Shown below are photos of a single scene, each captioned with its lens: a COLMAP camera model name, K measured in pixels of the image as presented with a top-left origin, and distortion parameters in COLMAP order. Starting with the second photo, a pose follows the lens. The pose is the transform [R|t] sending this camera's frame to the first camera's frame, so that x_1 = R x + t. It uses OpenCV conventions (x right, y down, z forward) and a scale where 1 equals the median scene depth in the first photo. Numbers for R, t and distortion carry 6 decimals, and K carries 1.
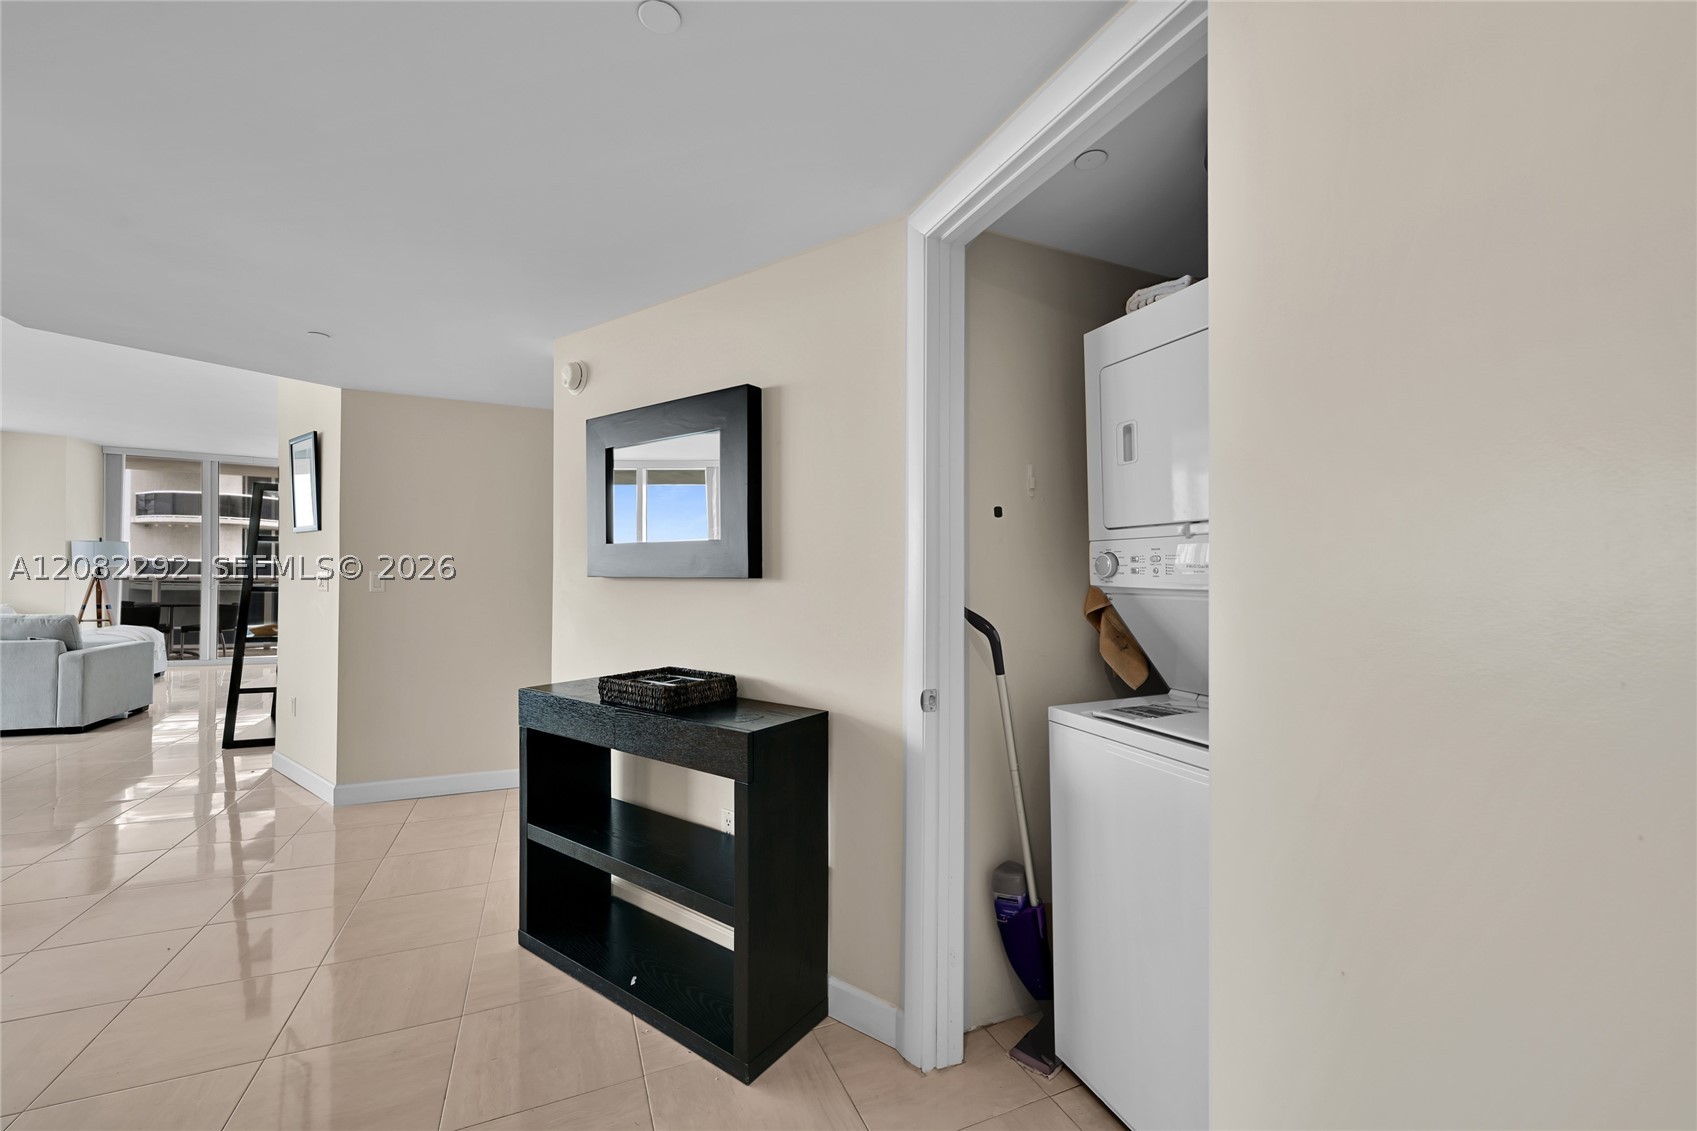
lens RADIAL K [[677.4, 0, 836.9], [0, 677.4, 579.1], [0, 0, 1]] dist [0.004092, -0.001276]
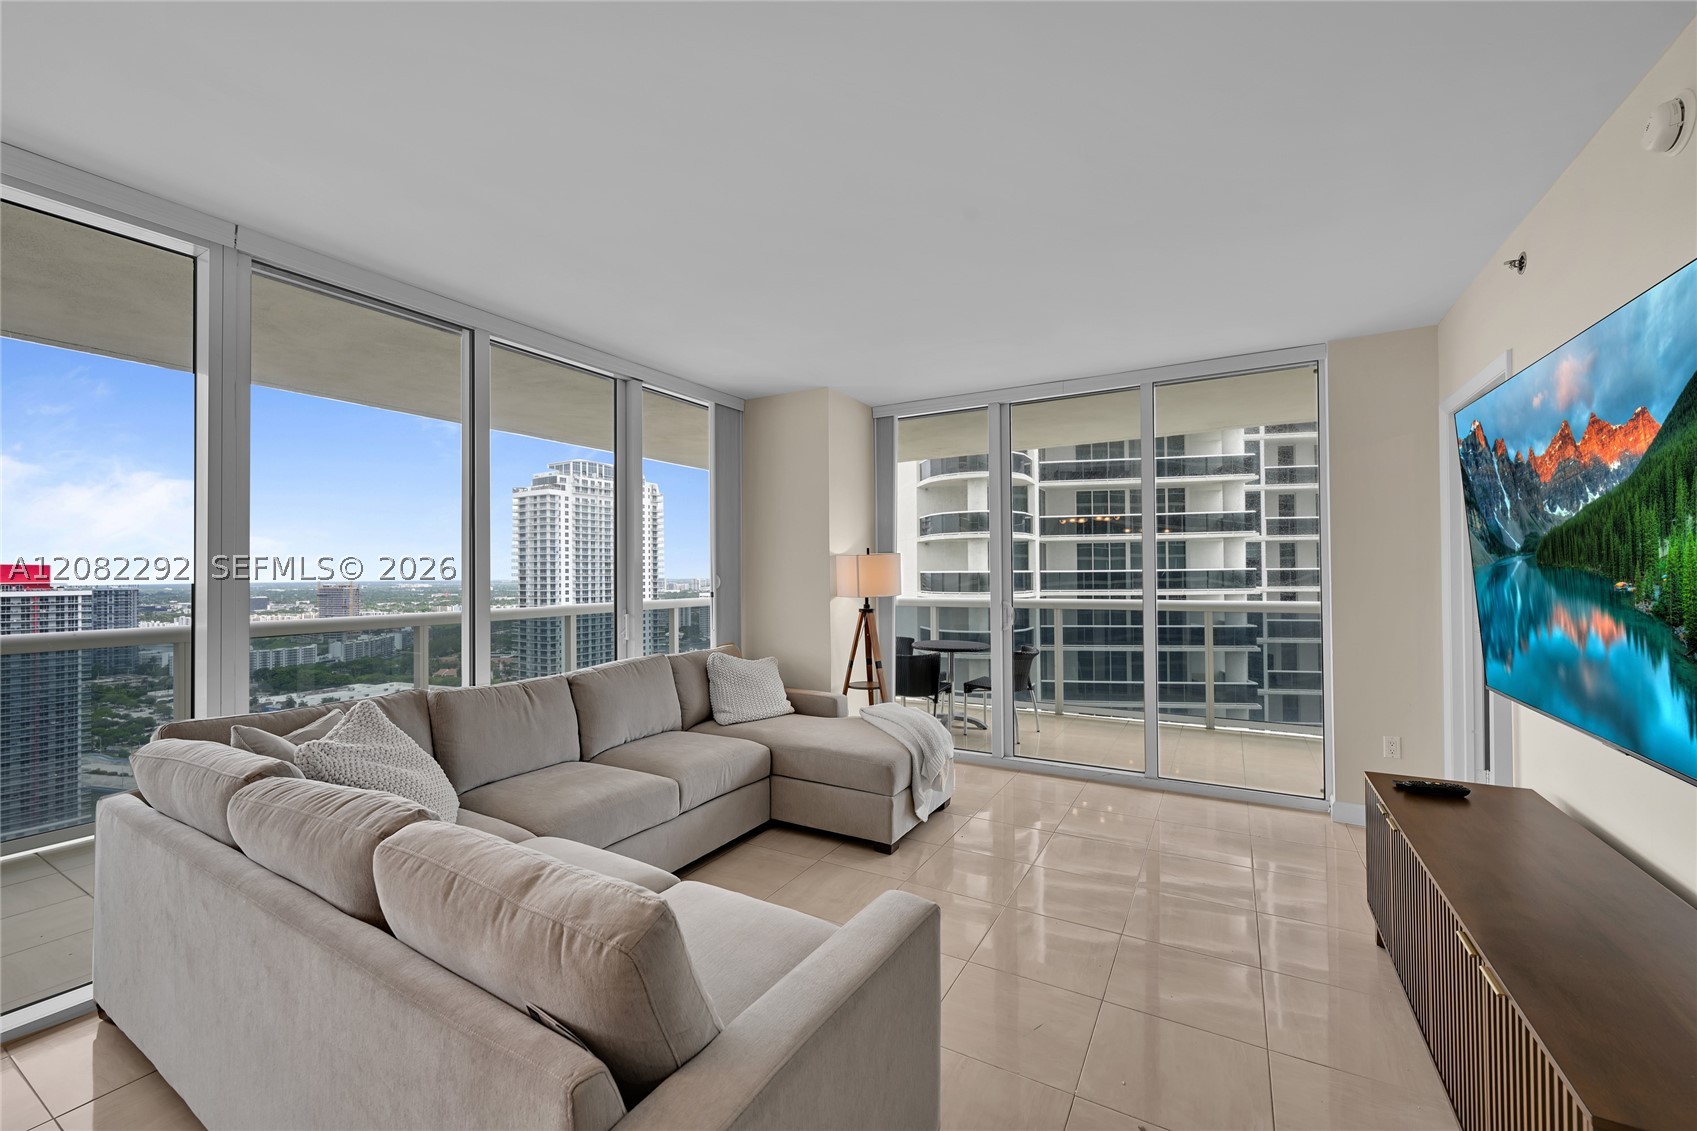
lens RADIAL K [[677.4, 0, 840.3], [0, 677.4, 571.0], [0, 0, 1]] dist [0.004092, -0.001276]
pose [[0.604932, -0.018491, -0.796062, -0.632602], [0.004336, 0.999792, -0.019928, -0.030107], [0.796265, 0.008604, 0.604887, 0.627057]]
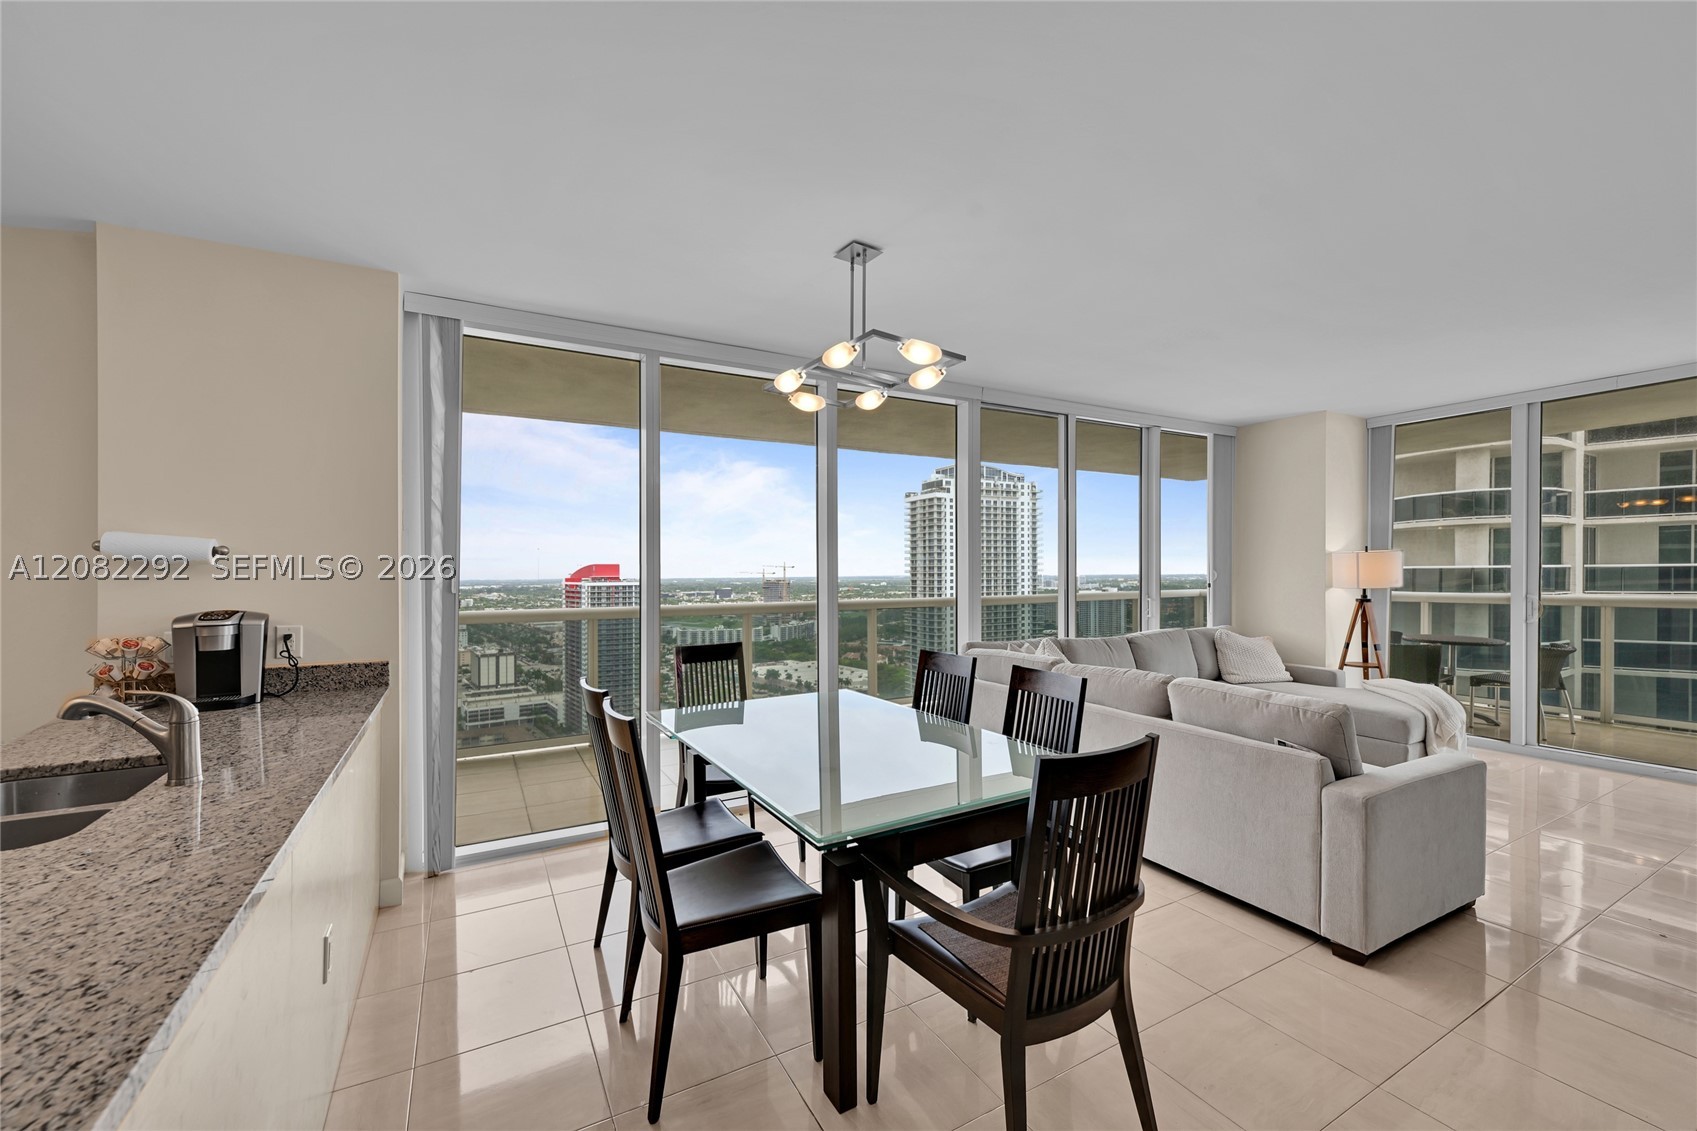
lens RADIAL K [[677.4, 0, 836.2], [0, 677.4, 570.5], [0, 0, 1]] dist [0.004092, -0.001276]
pose [[0.101992, -0.015439, -0.994665, -0.455378], [-0.003768, 0.999866, -0.015906, -0.024332], [0.994778, 0.005370, 0.101920, 0.395517]]
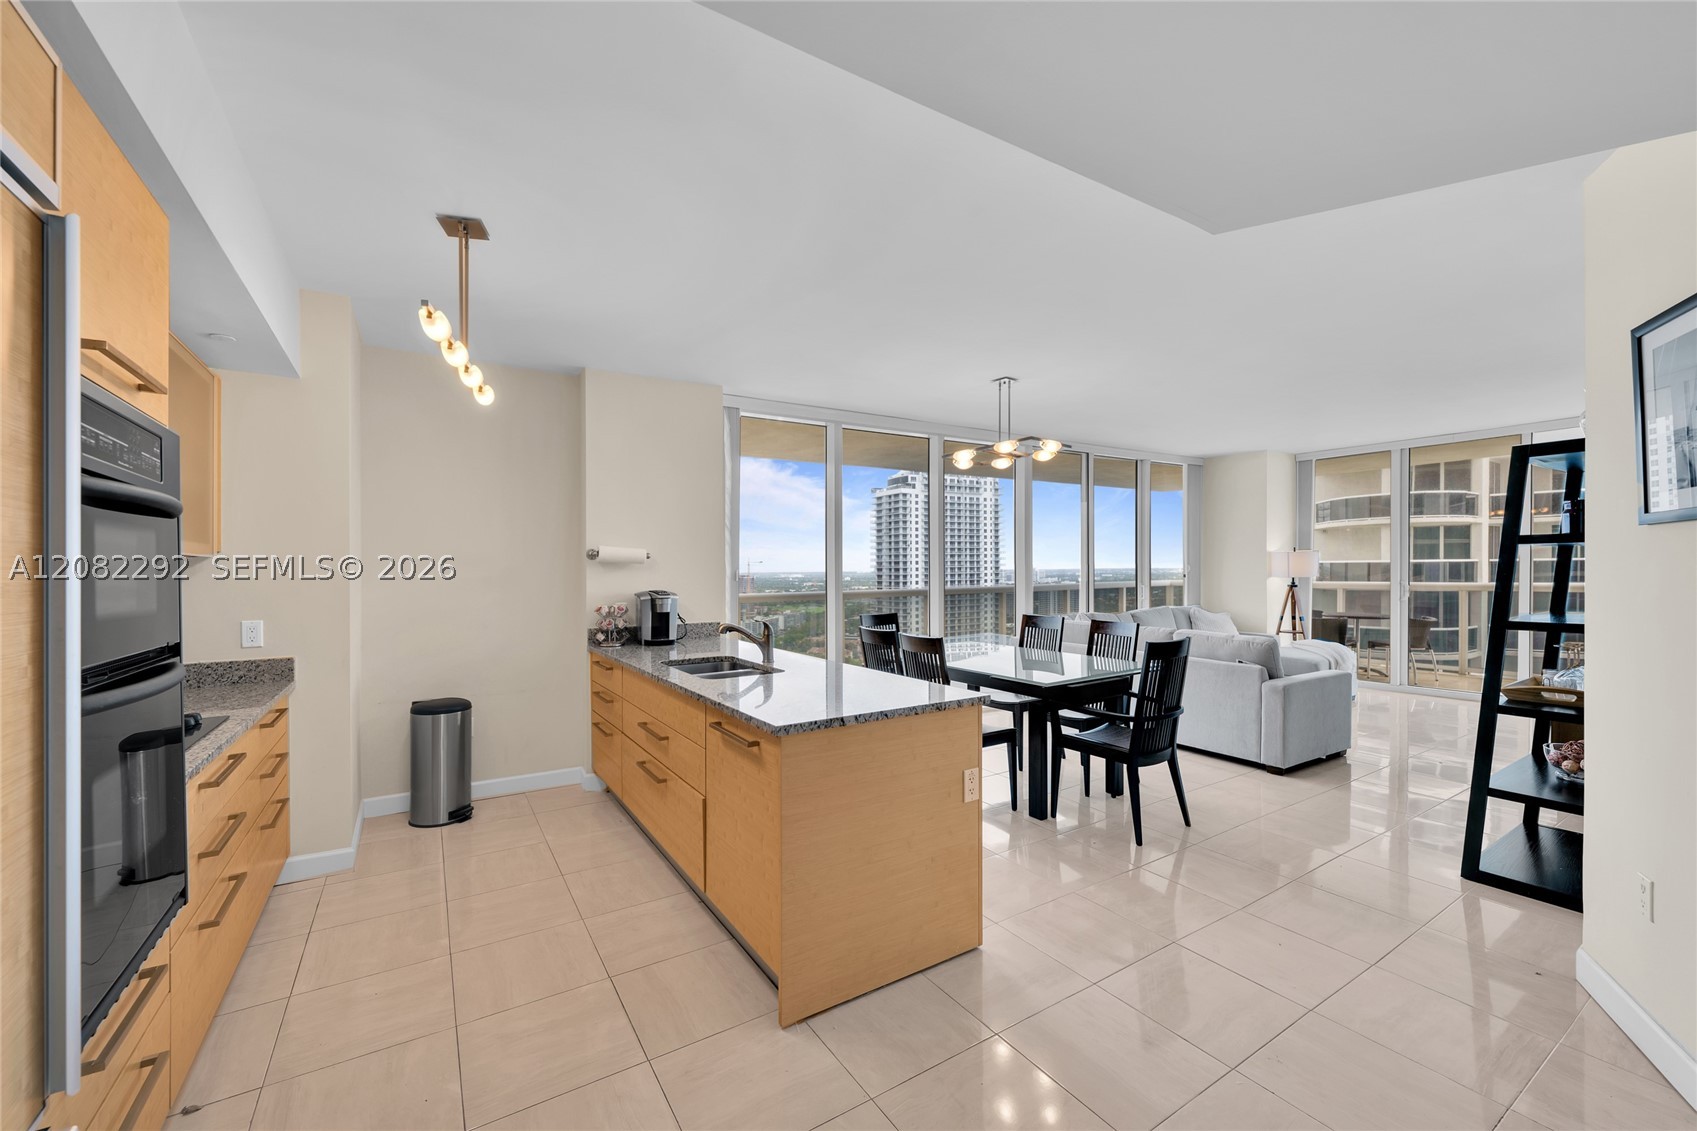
lens RADIAL K [[677.4, 0, 838.0], [0, 677.4, 572.0], [0, 0, 1]] dist [0.004092, -0.001276]
pose [[0.157786, -0.006694, -0.987451, -0.223929], [0.000663, 0.999978, -0.006673, -0.020566], [0.987473, 0.000398, 0.157787, 0.197007]]
